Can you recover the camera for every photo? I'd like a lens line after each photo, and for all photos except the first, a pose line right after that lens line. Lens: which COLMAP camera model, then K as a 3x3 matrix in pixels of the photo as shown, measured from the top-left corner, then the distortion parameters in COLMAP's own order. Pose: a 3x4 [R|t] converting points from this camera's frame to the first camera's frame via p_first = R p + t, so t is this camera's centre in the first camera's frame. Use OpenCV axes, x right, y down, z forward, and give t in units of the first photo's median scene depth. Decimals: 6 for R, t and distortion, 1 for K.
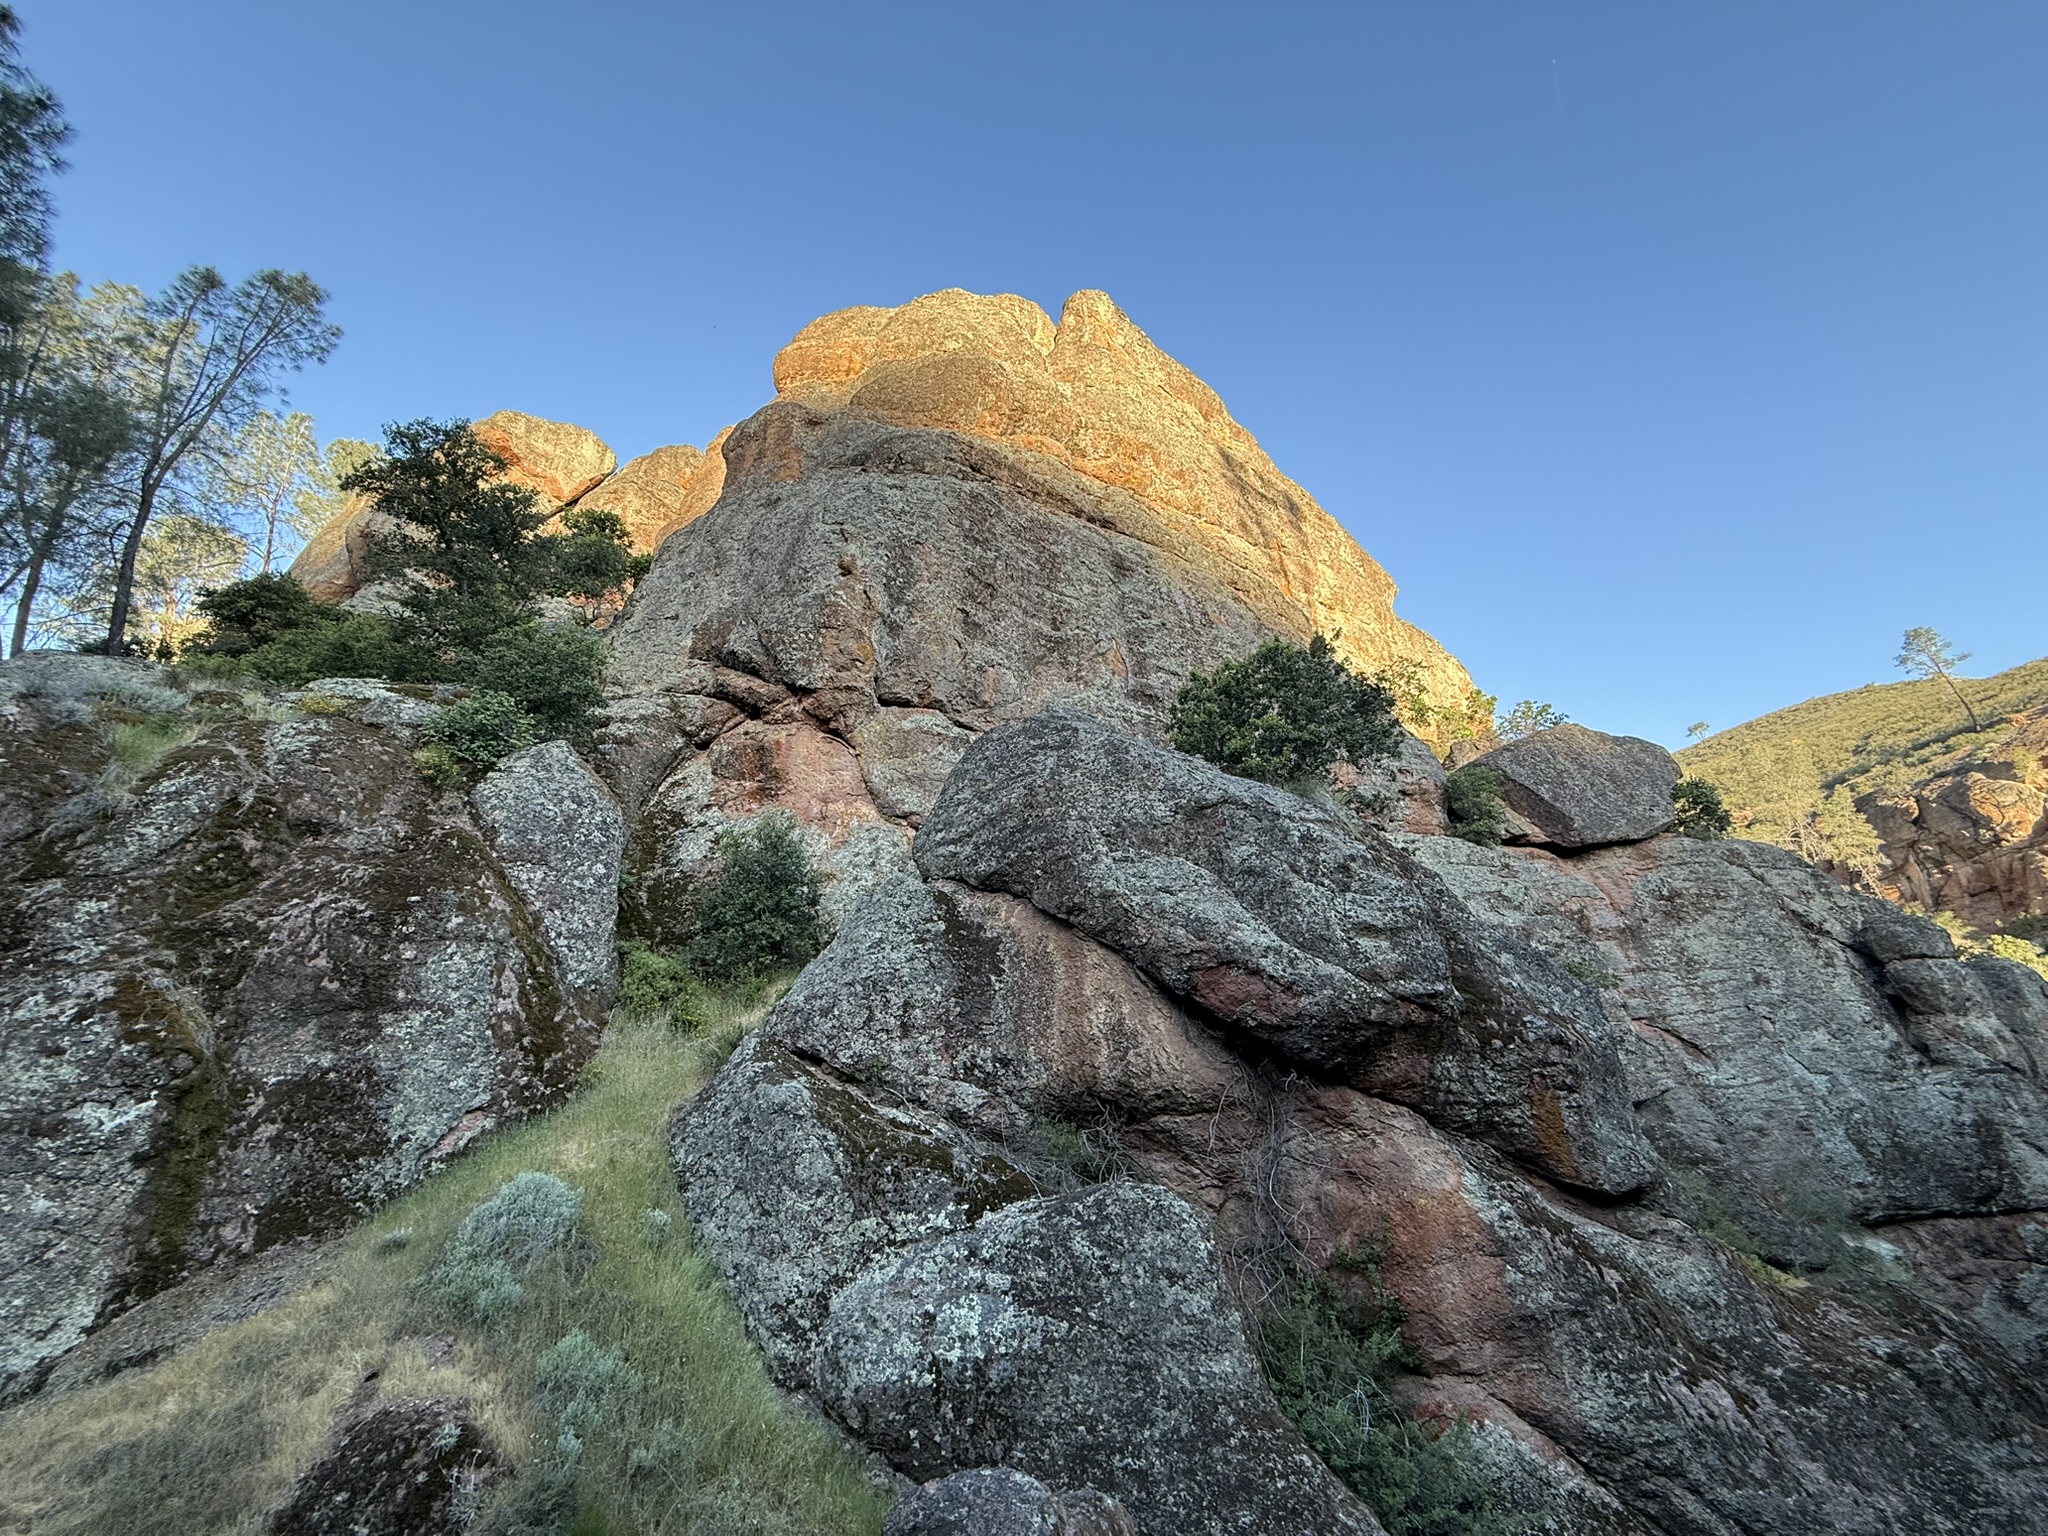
lens RADIAL K [[816.0, 0, 1017.6], [0, 816.0, 765.2], [0, 0, 1]] dist [0.000078, 0.000783]
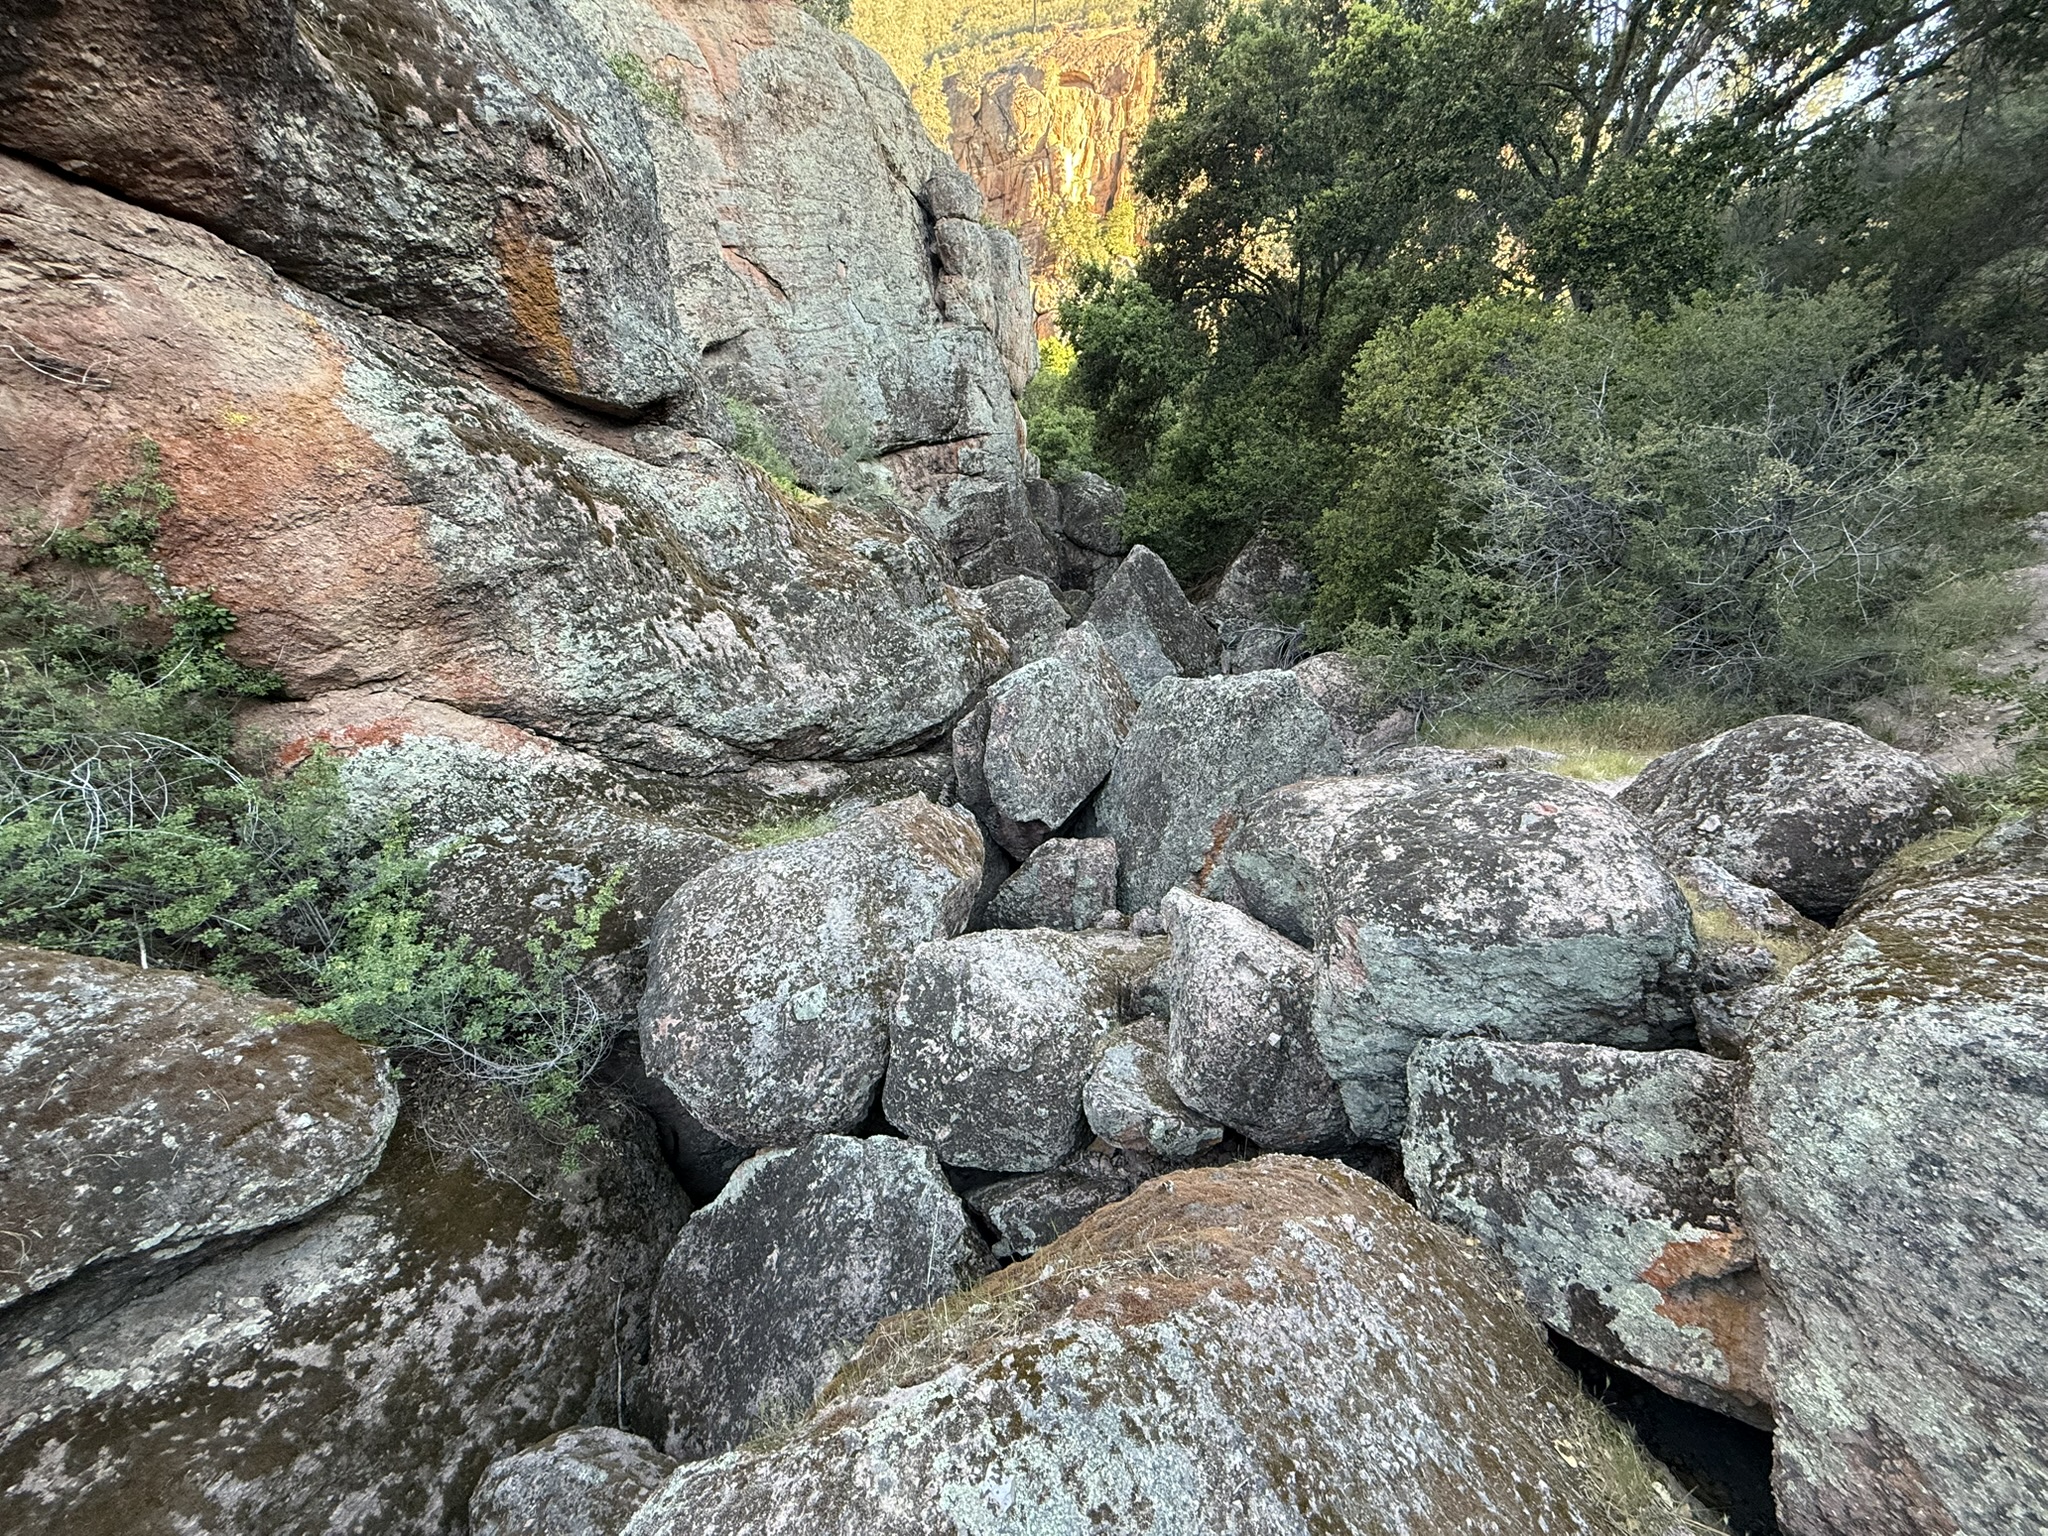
lens RADIAL K [[818.7, 0, 1024.0], [0, 818.7, 768.0], [0, 0, 1]] dist [0.001421, -0.000538]
pose [[0.611682, -0.334416, 0.716946, 0.311984], [-0.308346, 0.733804, 0.605354, 0.210356], [-0.728538, -0.591352, 0.345739, 0.307951]]
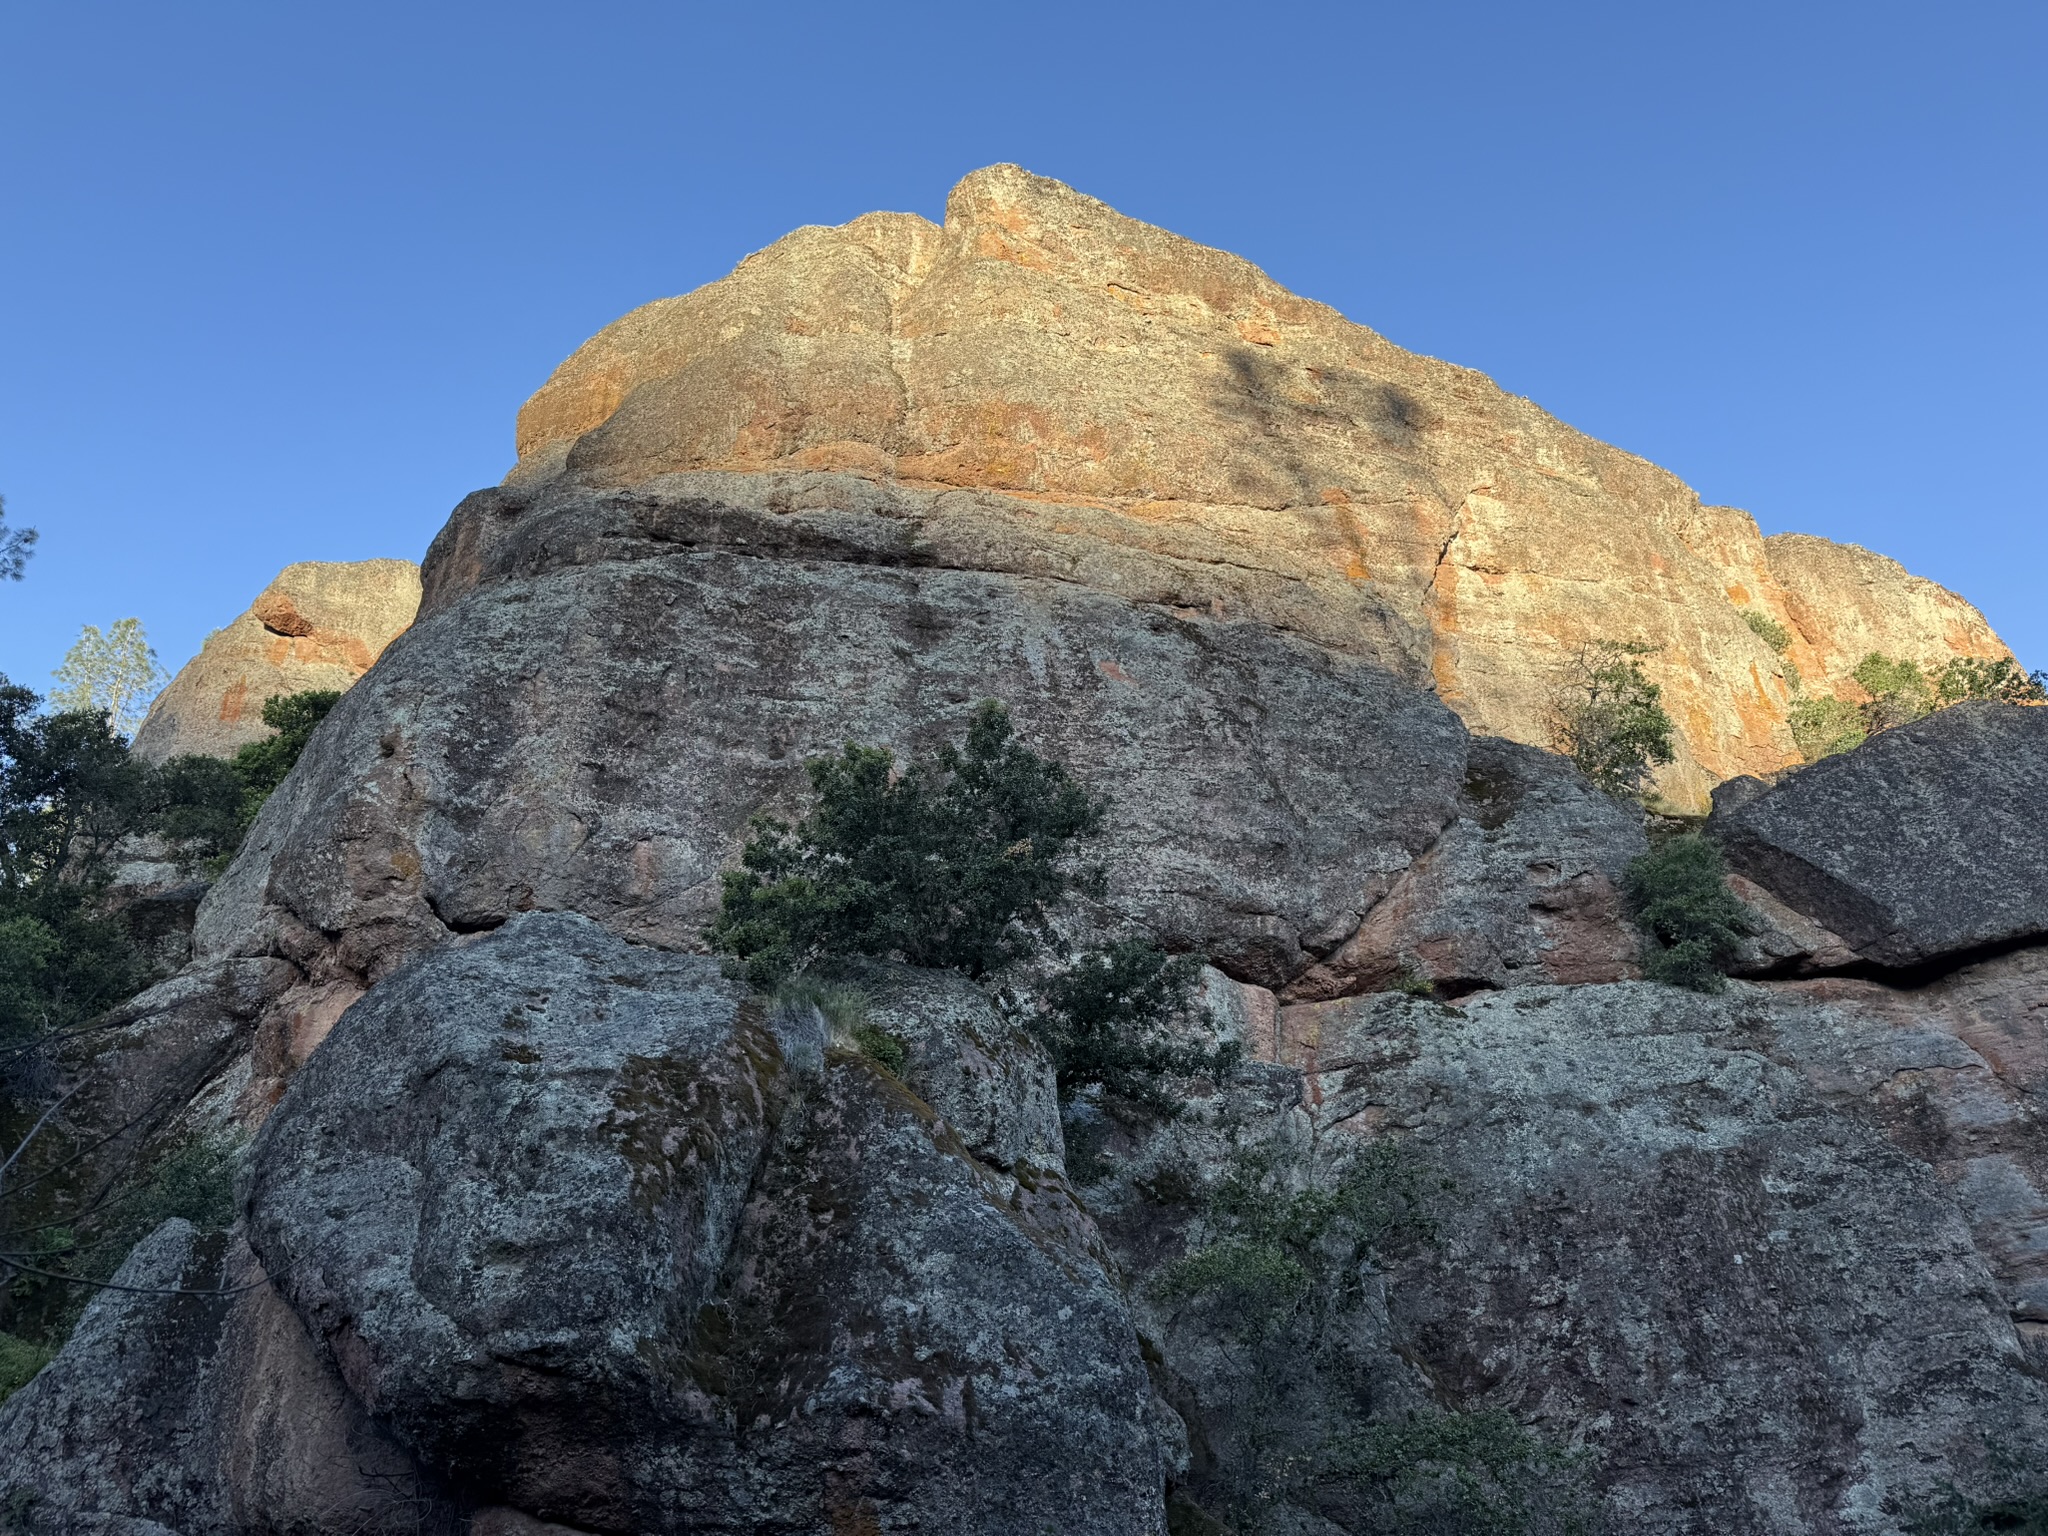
lens RADIAL K [[1439.5, 0, 1026.0], [0, 1439.5, 757.1], [0, 0, 1]] dist [0.003795, -0.009405]
pose [[0.939132, -0.189238, -0.286740, 1.141710], [0.154831, 0.978189, -0.138468, 0.037901], [0.306690, 0.085644, 0.947949, 0.009608]]
